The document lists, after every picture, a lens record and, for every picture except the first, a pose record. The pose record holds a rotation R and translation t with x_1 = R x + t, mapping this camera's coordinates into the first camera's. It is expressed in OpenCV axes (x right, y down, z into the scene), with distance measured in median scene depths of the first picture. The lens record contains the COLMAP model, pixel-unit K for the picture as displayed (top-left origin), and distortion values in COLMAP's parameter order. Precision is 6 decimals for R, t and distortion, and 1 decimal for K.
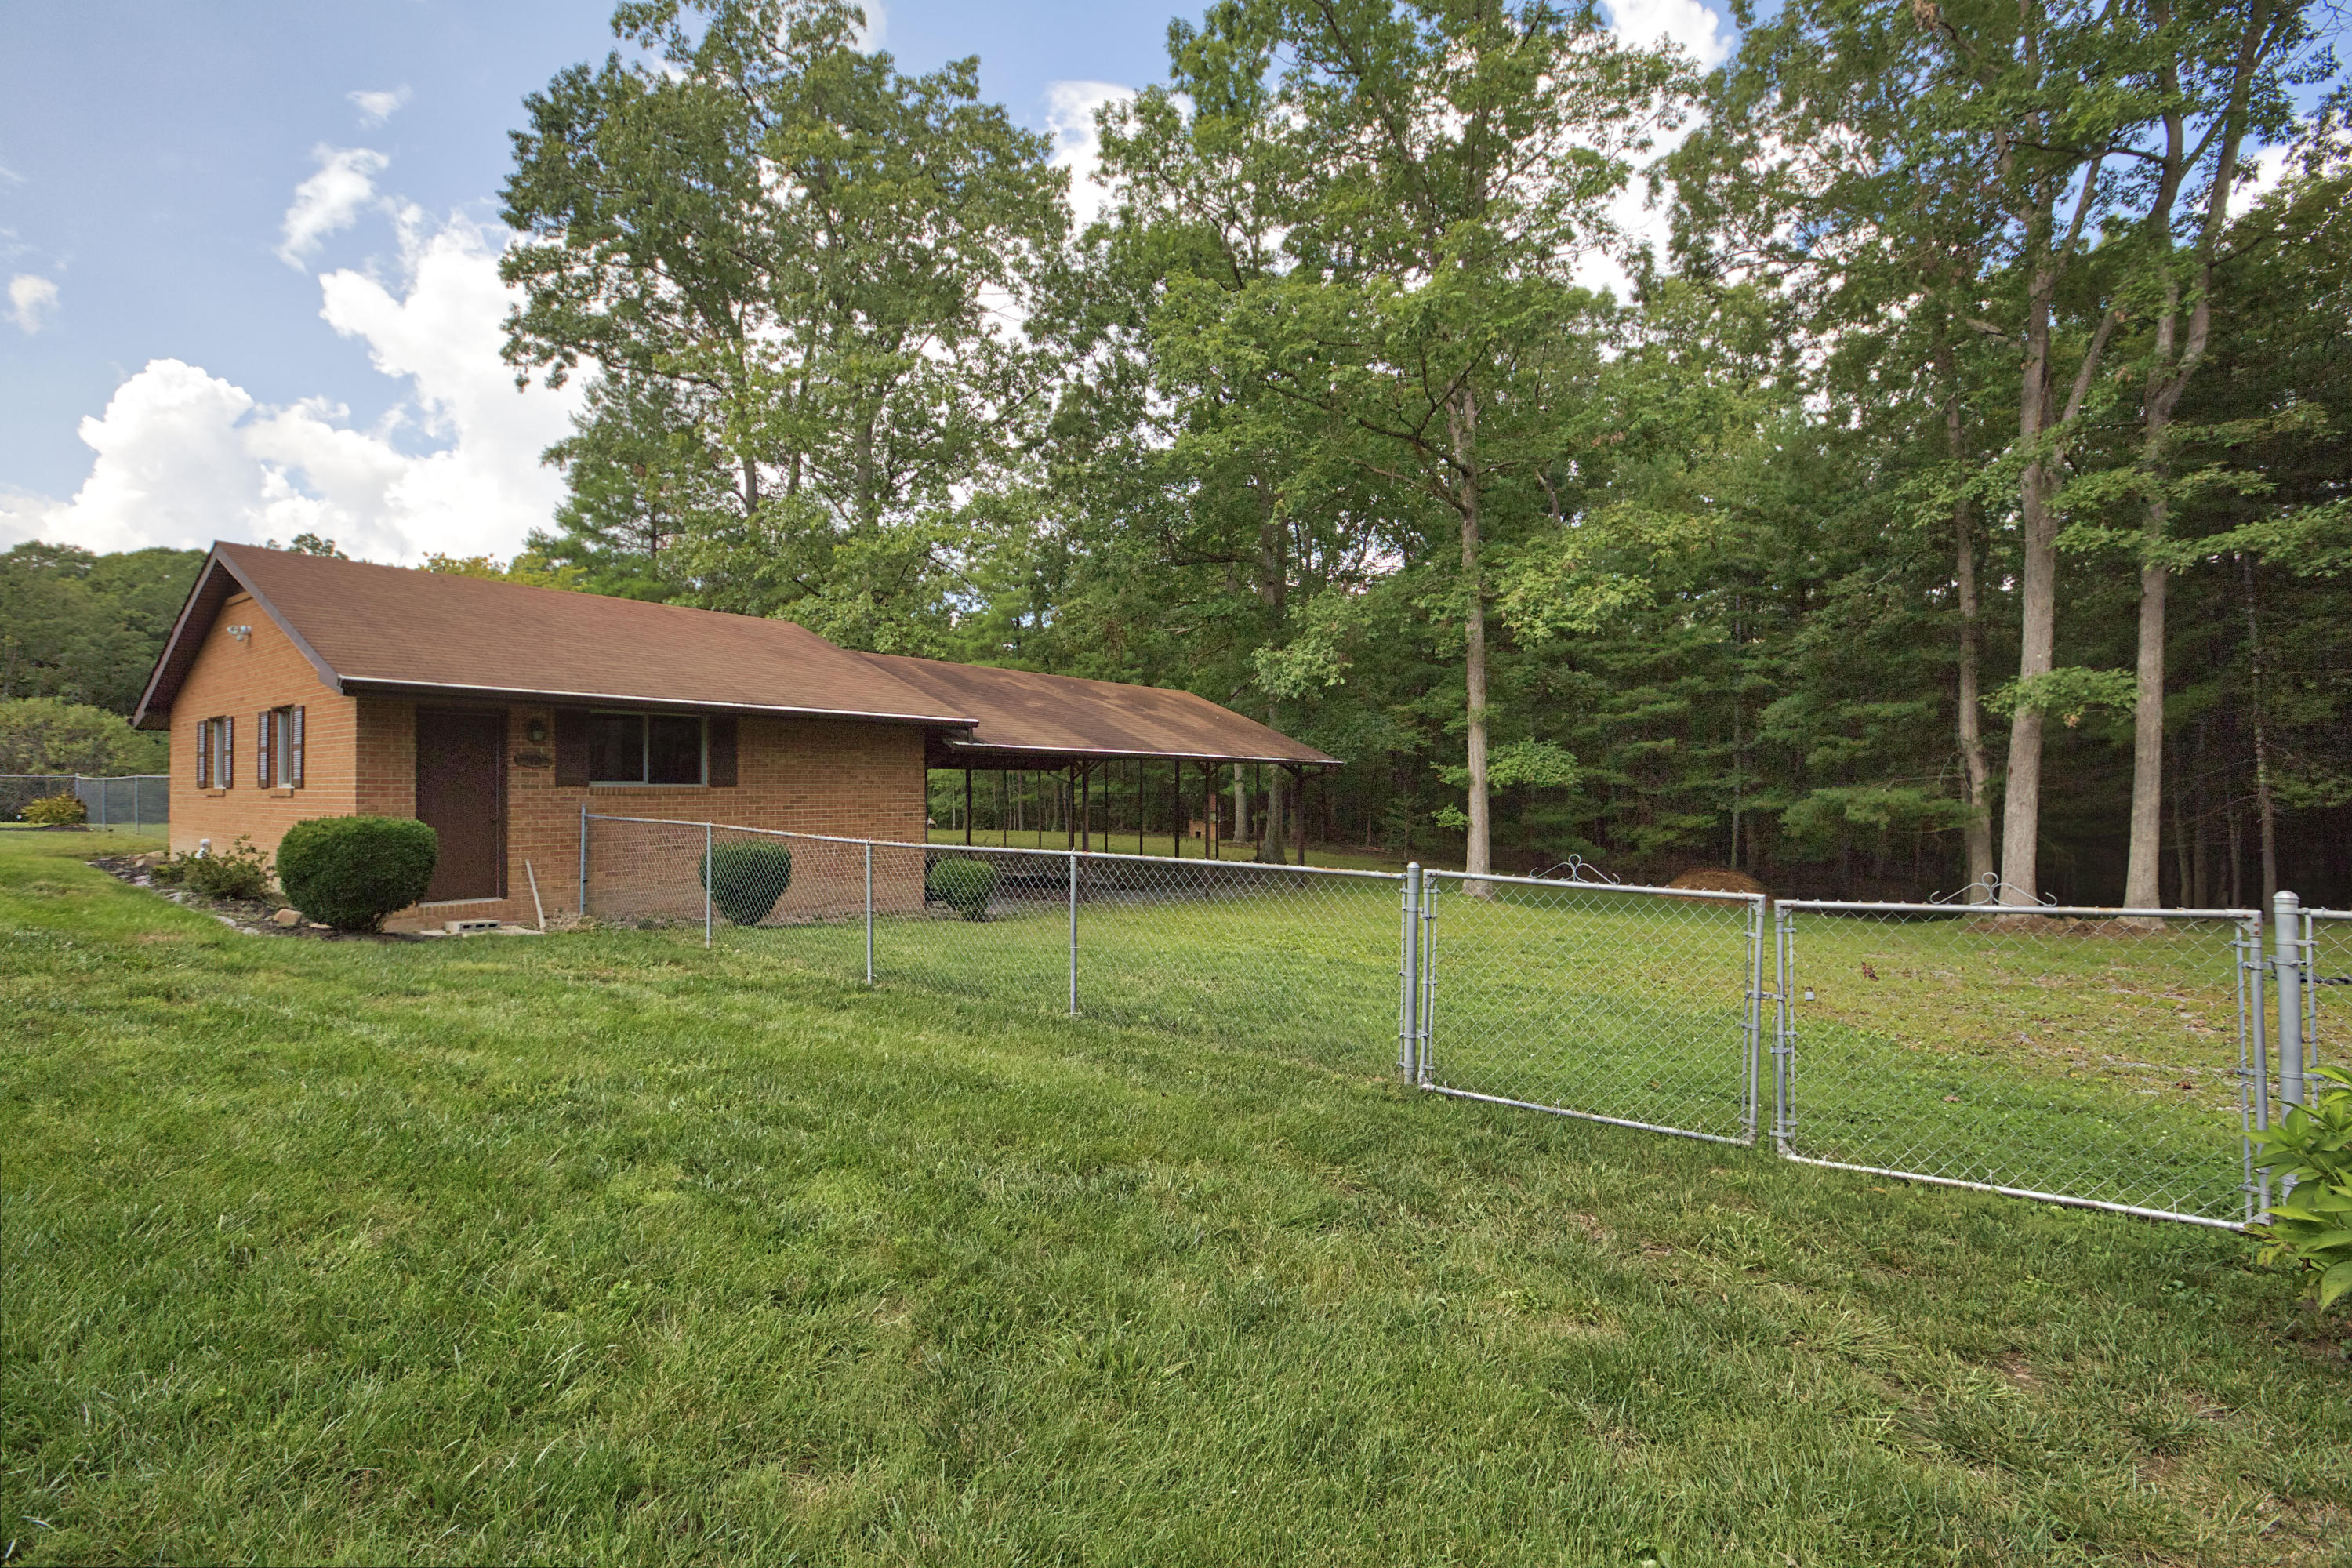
lens RADIAL K [[1064.9, 0, 1185.9], [0, 1064.9, 780.1], [0, 0, 1]] dist [-0.018062, -0.000132]
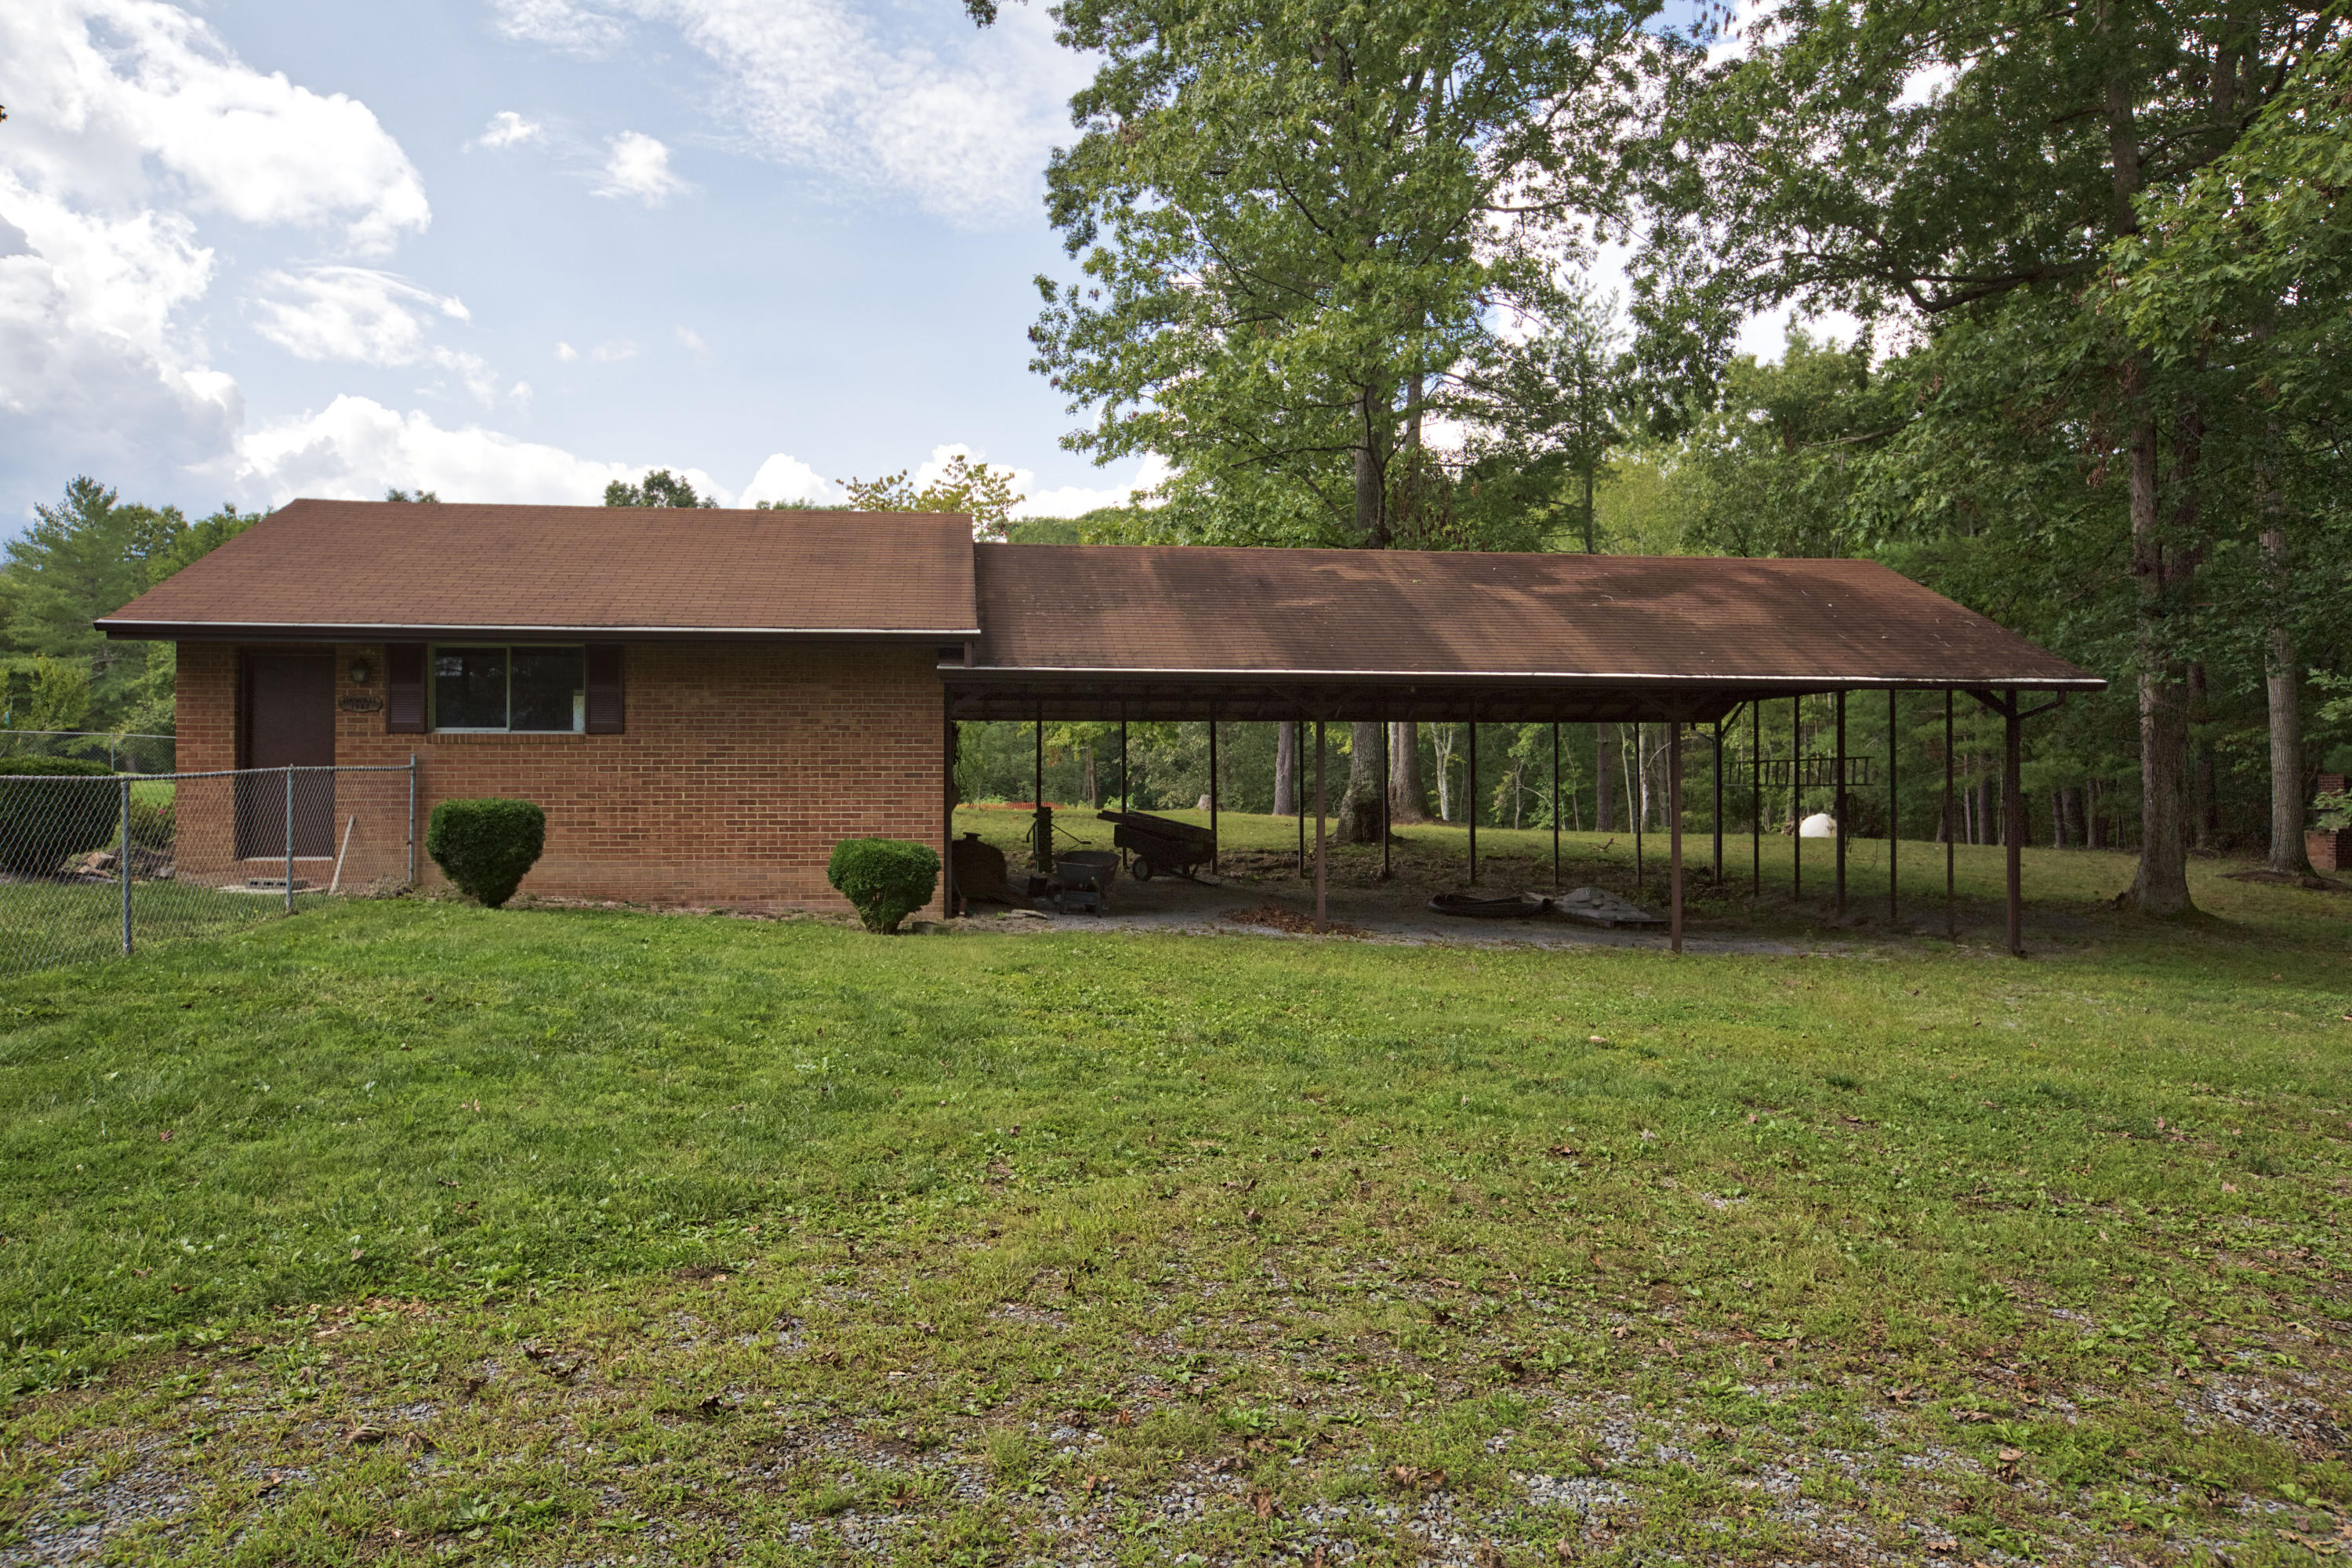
lens RADIAL K [[1719.9, 0, 1174.9], [0, 1719.9, 779.7], [0, 0, 1]] dist [0.003411, 0.000642]
pose [[0.695560, -0.006154, -0.718442, 0.418126], [0.008352, 0.999965, -0.000479, 0.024009], [0.718419, -0.005667, 0.695587, 0.231550]]
